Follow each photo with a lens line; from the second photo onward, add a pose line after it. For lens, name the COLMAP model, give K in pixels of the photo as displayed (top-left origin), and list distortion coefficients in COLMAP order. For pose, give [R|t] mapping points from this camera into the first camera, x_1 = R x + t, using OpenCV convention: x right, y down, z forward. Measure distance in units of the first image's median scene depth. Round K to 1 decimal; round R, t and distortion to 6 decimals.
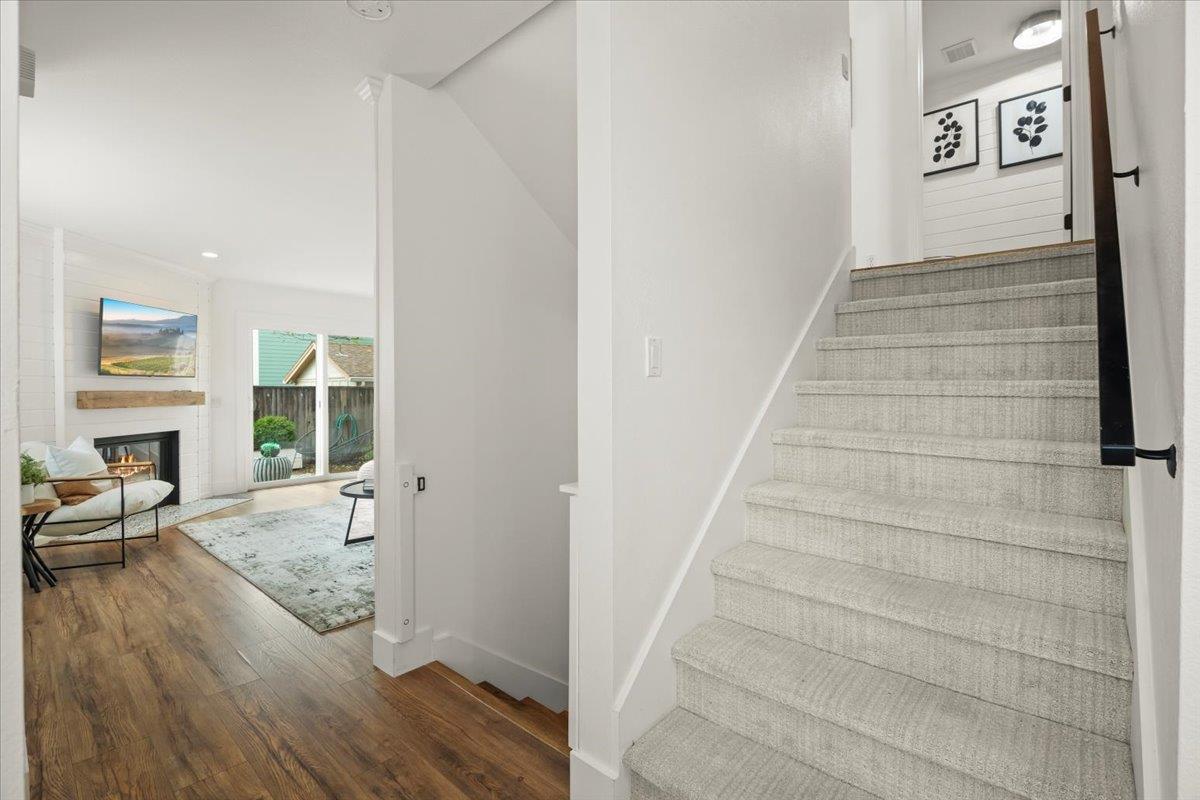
lens RADIAL K [[543.1, 0, 594.5], [0, 543.1, 394.2], [0, 0, 1]] dist [0.000844, -0.004672]
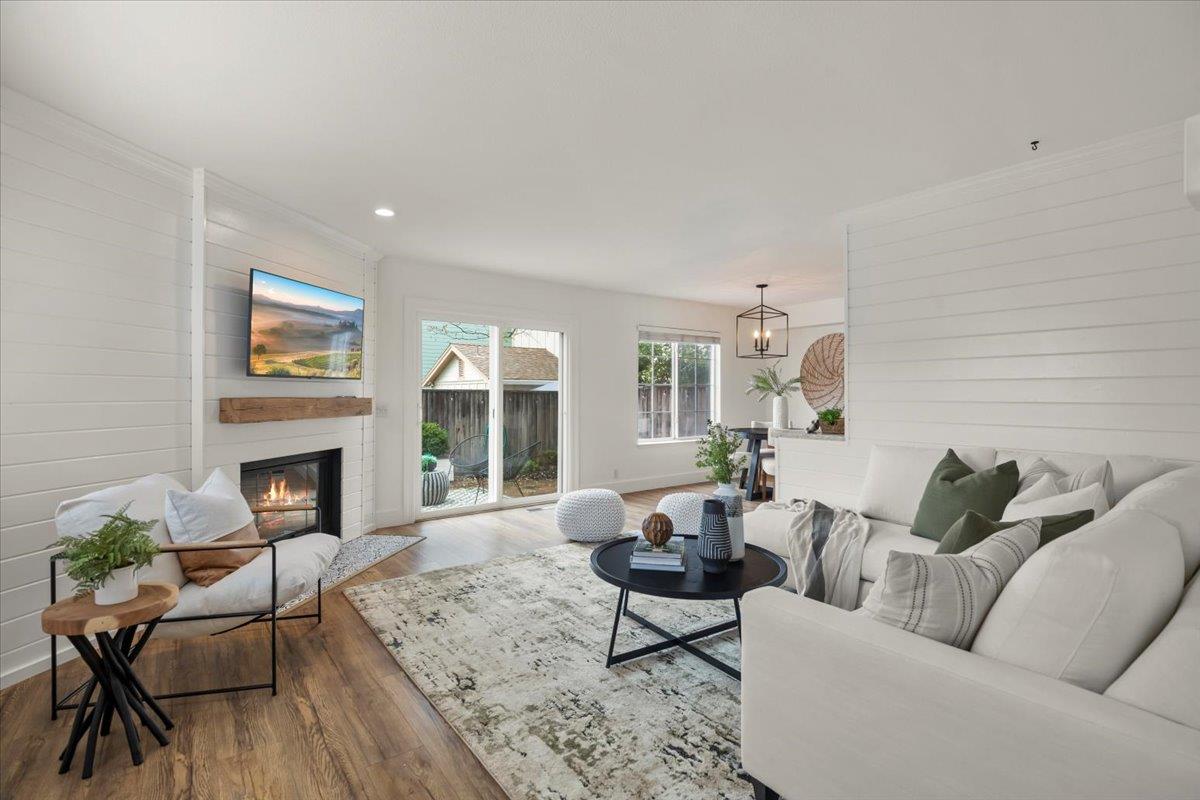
lens RADIAL K [[543.1, 0, 605.2], [0, 543.1, 393.2], [0, 0, 1]] dist [0.000844, -0.004672]
pose [[0.984889, 0.006521, -0.173064, -0.345202], [-0.007596, 0.999956, -0.005548, -0.012857], [0.173020, 0.006779, 0.984895, 0.398904]]
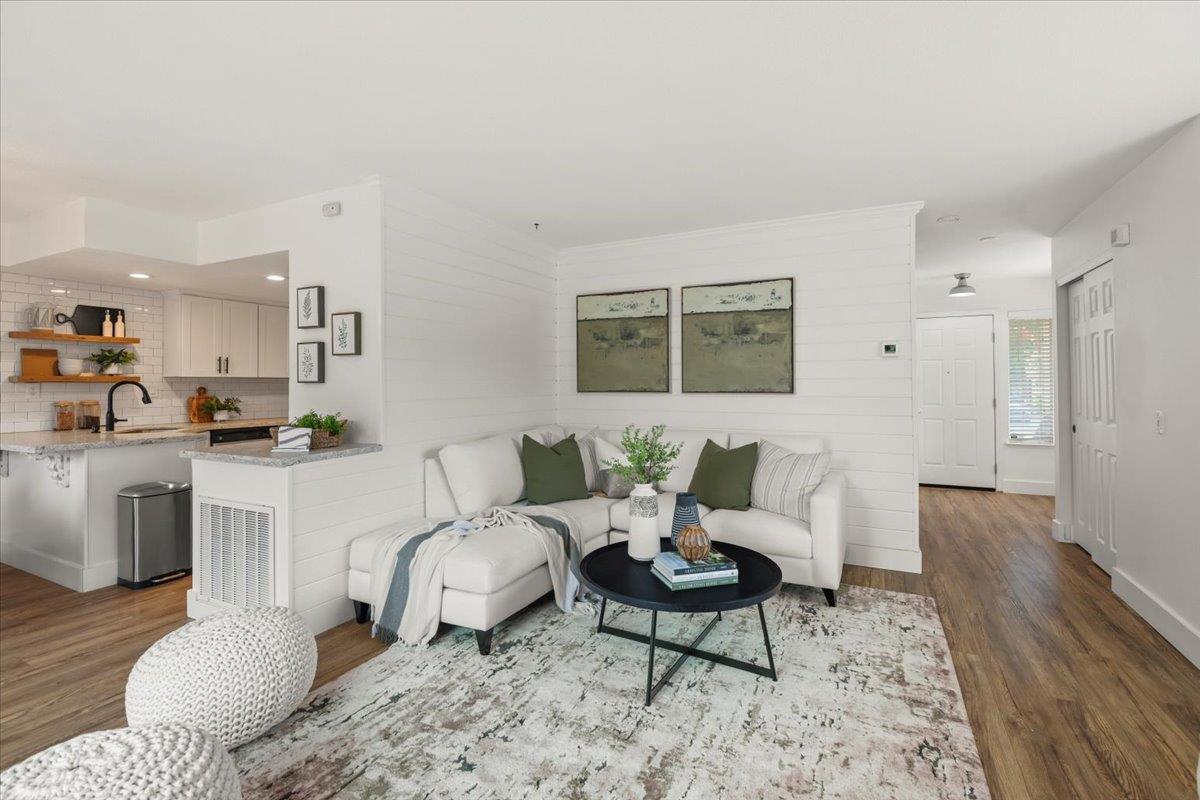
lens RADIAL K [[543.1, 0, 602.8], [0, 543.1, 379.1], [0, 0, 1]] dist [0.000844, -0.004672]
pose [[-0.270190, 0.016486, 0.962666, -0.920819], [0.011262, 0.999839, -0.013962, -0.030550], [-0.962741, 0.007069, -0.270332, 1.264808]]
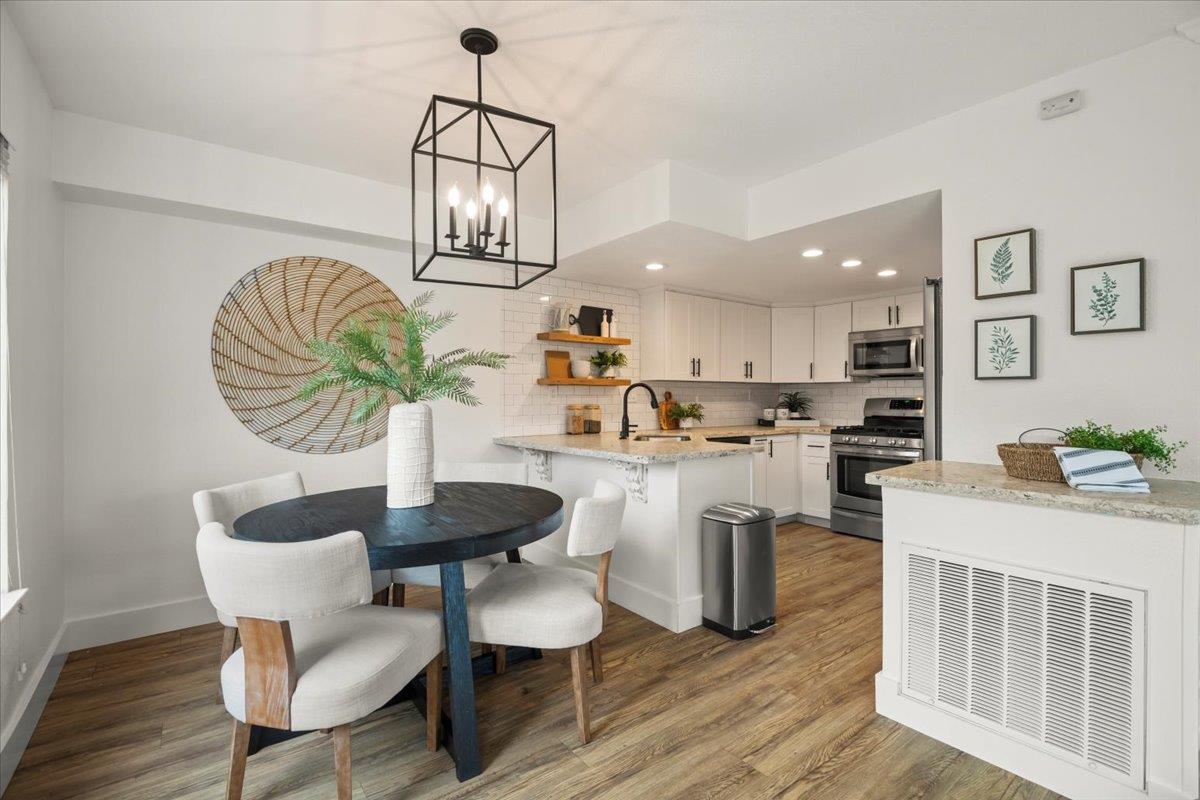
lens RADIAL K [[543.1, 0, 598.4], [0, 543.1, 389.6], [0, 0, 1]] dist [0.000844, -0.004672]
pose [[0.192154, 0.019129, 0.981178, -0.597495], [0.001792, 0.999802, -0.019843, -0.020742], [-0.981363, 0.005571, 0.192082, 1.793423]]
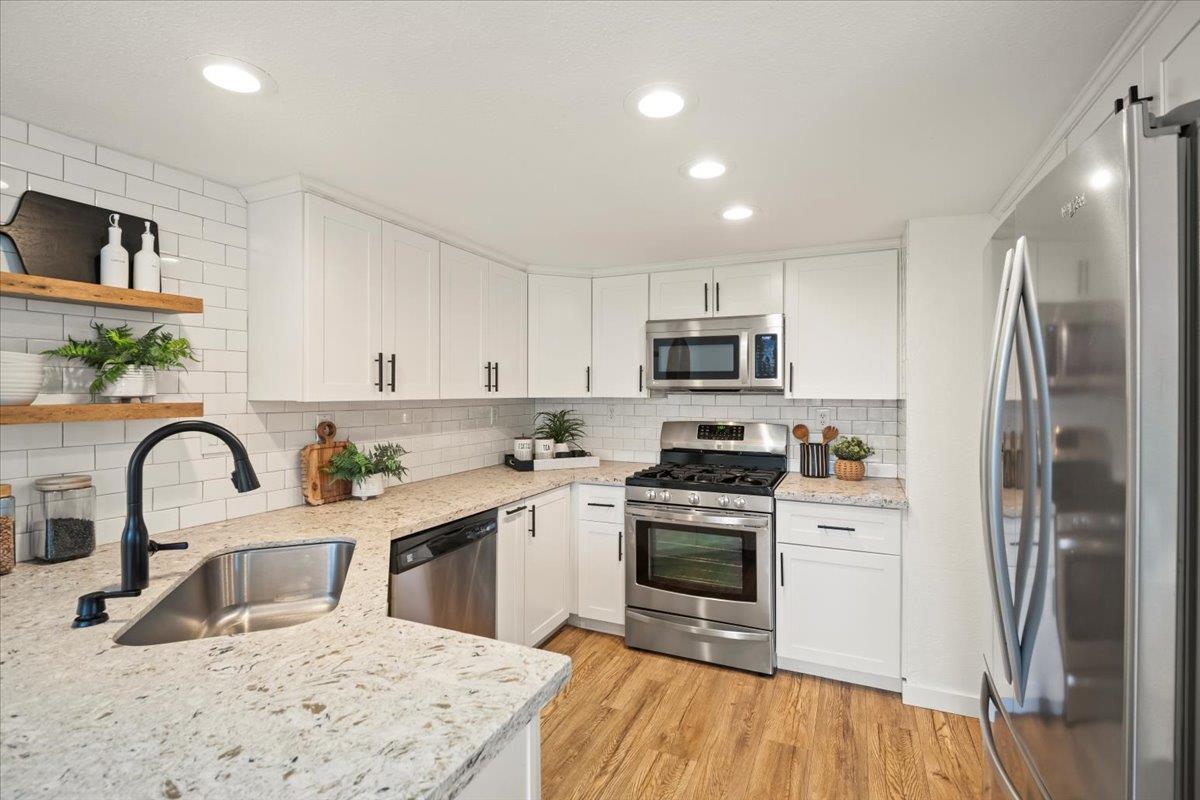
lens RADIAL K [[543.1, 0, 607.5], [0, 543.1, 394.5], [0, 0, 1]] dist [0.000844, -0.004672]
pose [[-0.303934, -0.000500, 0.952693, 0.019865], [0.004120, 0.999990, 0.001839, -0.071691], [-0.952684, 0.004484, -0.303929, 1.763501]]
